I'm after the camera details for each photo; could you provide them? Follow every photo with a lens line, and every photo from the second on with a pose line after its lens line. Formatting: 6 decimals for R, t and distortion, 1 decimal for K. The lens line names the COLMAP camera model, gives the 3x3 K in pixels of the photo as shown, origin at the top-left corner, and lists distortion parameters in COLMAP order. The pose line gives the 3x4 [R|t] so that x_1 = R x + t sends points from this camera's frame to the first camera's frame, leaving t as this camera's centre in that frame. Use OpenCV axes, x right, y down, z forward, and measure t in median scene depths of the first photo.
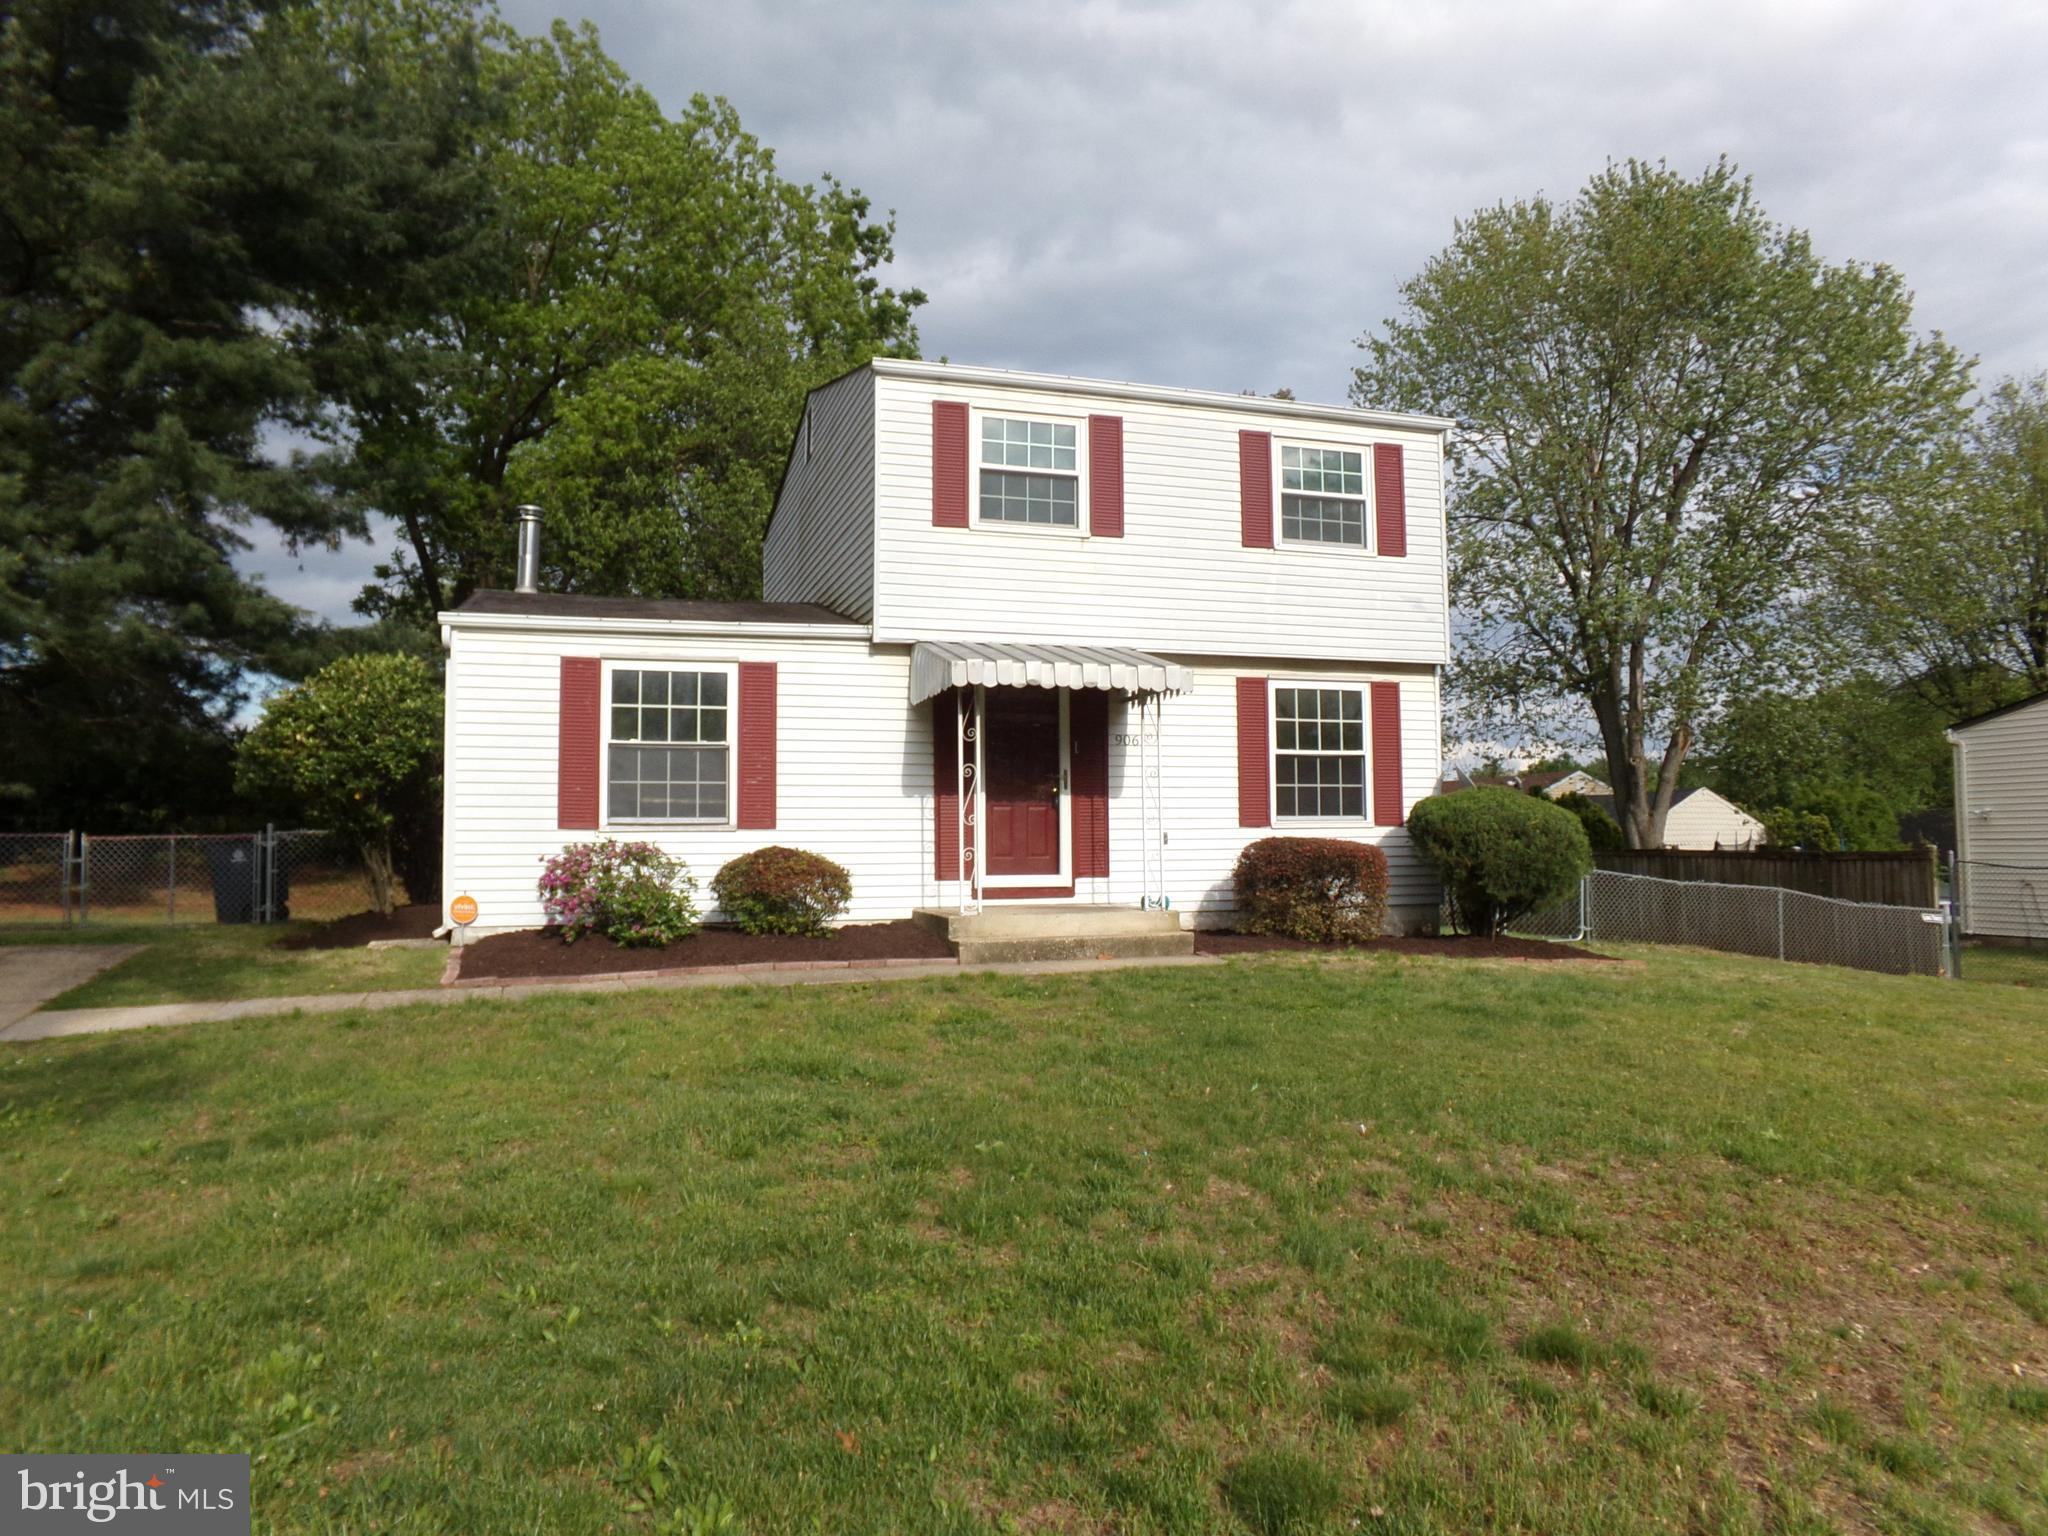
lens RADIAL K [[1498.0, 0, 1026.2], [0, 1498.0, 766.9], [0, 0, 1]] dist [-0.056075, 0.186378]
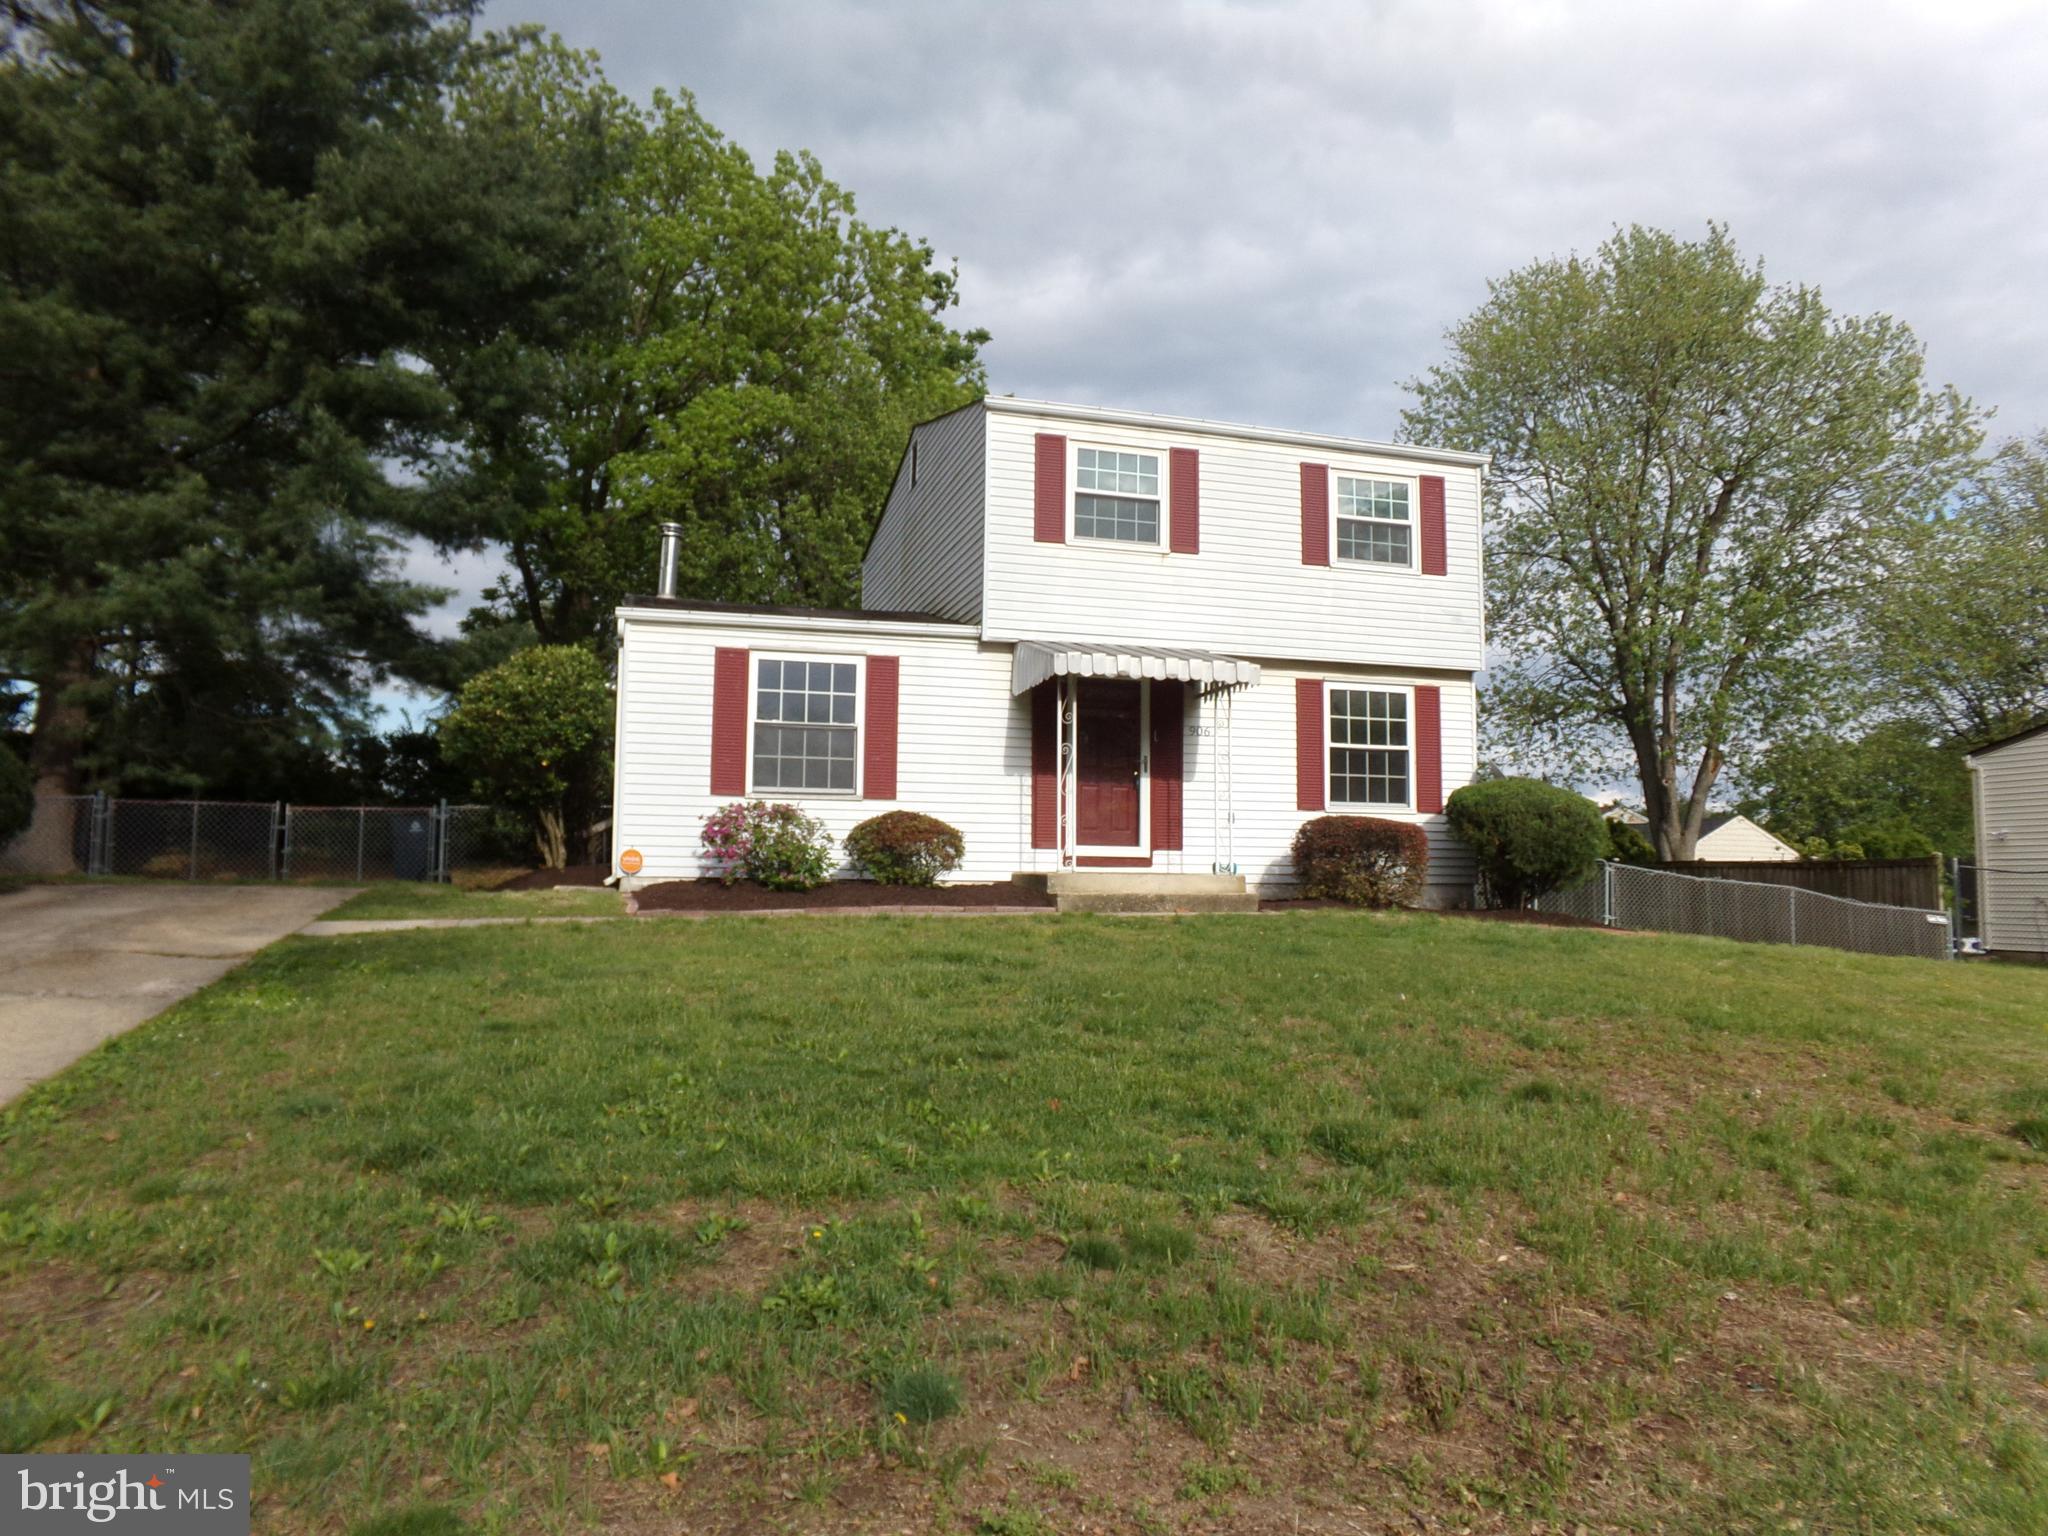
lens RADIAL K [[1622.5, 0, 1025.7], [0, 1622.5, 816.4], [0, 0, 1]] dist [-0.074267, 0.253498]
pose [[0.999753, 0.014334, -0.016958, -0.043396], [-0.014637, 0.999732, -0.017909, 0.071343], [0.016697, 0.018152, 0.999696, -0.236872]]
